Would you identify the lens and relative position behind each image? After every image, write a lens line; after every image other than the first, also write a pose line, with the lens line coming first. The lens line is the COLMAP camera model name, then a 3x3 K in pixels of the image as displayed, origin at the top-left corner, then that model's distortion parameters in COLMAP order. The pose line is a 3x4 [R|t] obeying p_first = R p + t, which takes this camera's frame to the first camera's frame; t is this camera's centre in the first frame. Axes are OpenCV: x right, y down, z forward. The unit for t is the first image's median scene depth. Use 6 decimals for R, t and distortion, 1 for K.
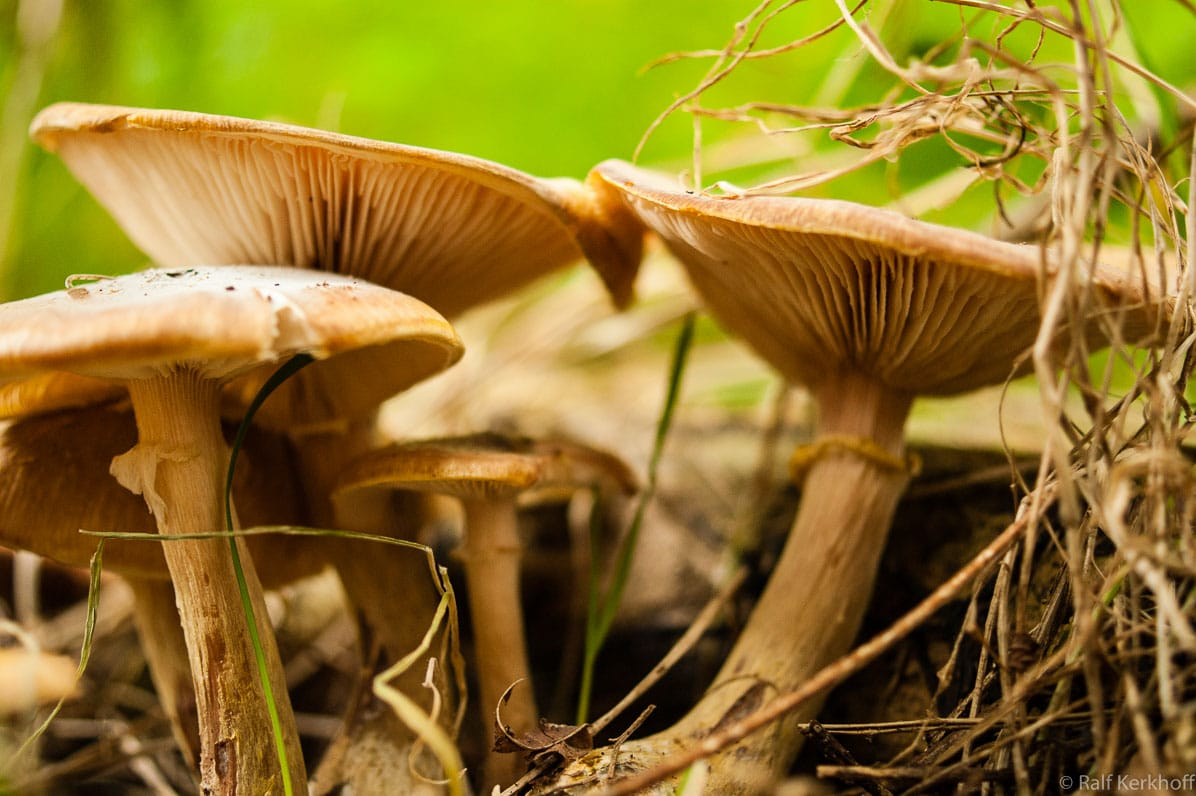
lens RADIAL K [[1620.7, 0, 598.0], [0, 1620.7, 398.0], [0, 0, 1]] dist [-0.089919, 0.024721]
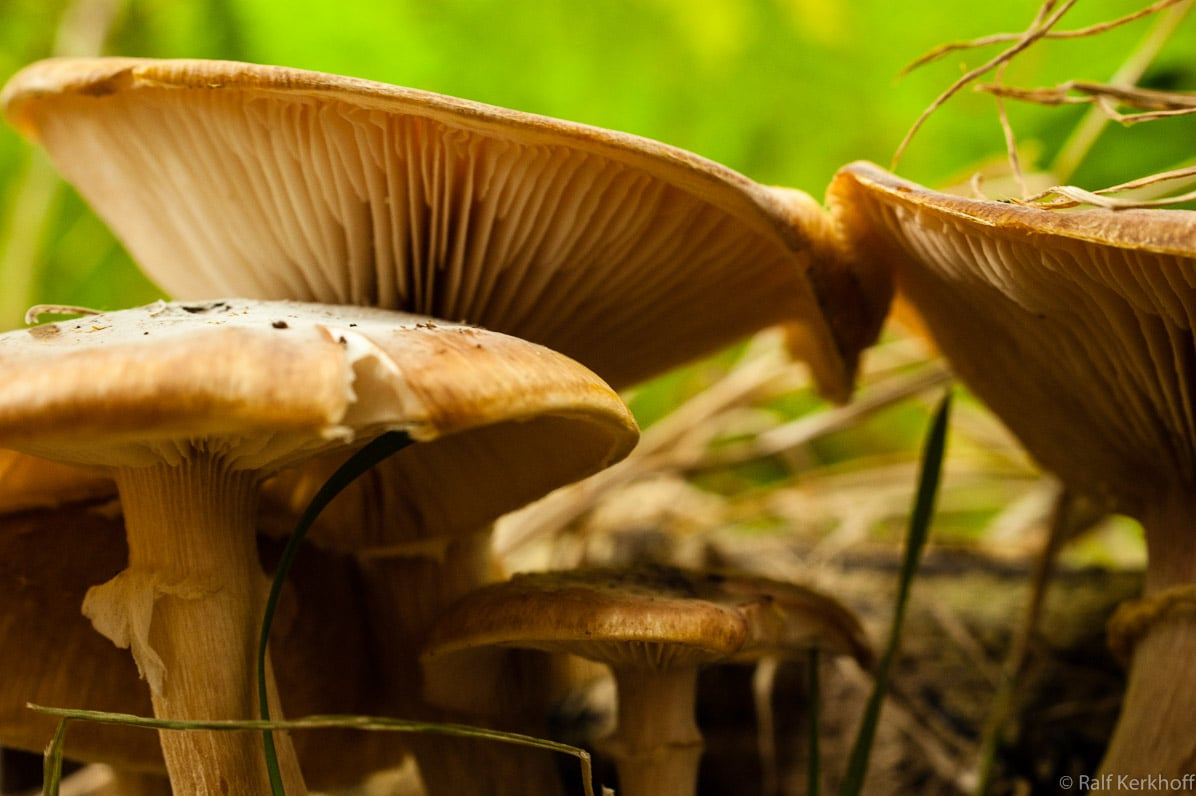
lens RADIAL K [[1706.1, 0, 598.0], [0, 1706.1, 398.0], [0, 0, 1]] dist [-0.056234, -0.037243]
pose [[0.999046, 0.025599, -0.035371, -0.075189], [-0.027994, 0.997227, -0.068954, 0.001946], [0.033508, 0.069879, 0.996993, 0.323329]]
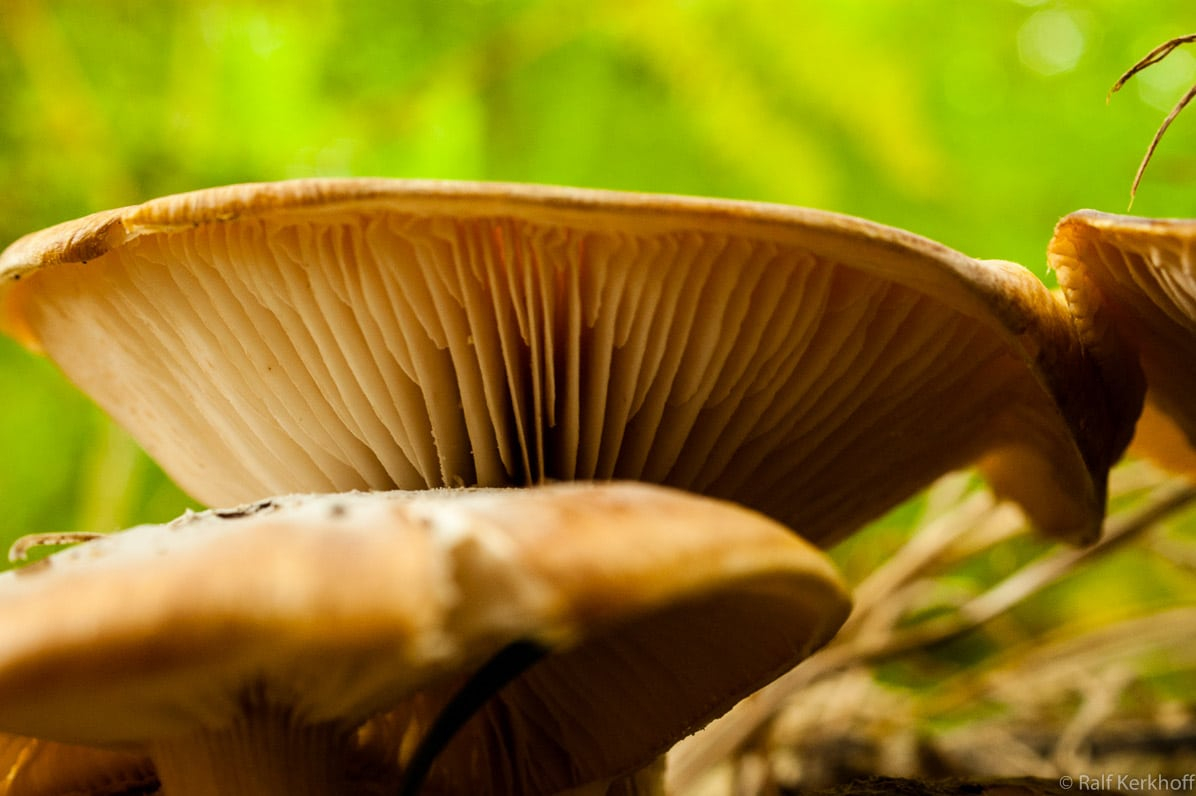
lens RADIAL K [[1706.1, 0, 598.0], [0, 1706.1, 398.0], [0, 0, 1]] dist [-0.056234, -0.037243]
pose [[0.988792, -0.116514, -0.093350, -0.102170], [0.096051, 0.975137, -0.199706, 0.001971], [0.114298, 0.188502, 0.975399, 0.505535]]
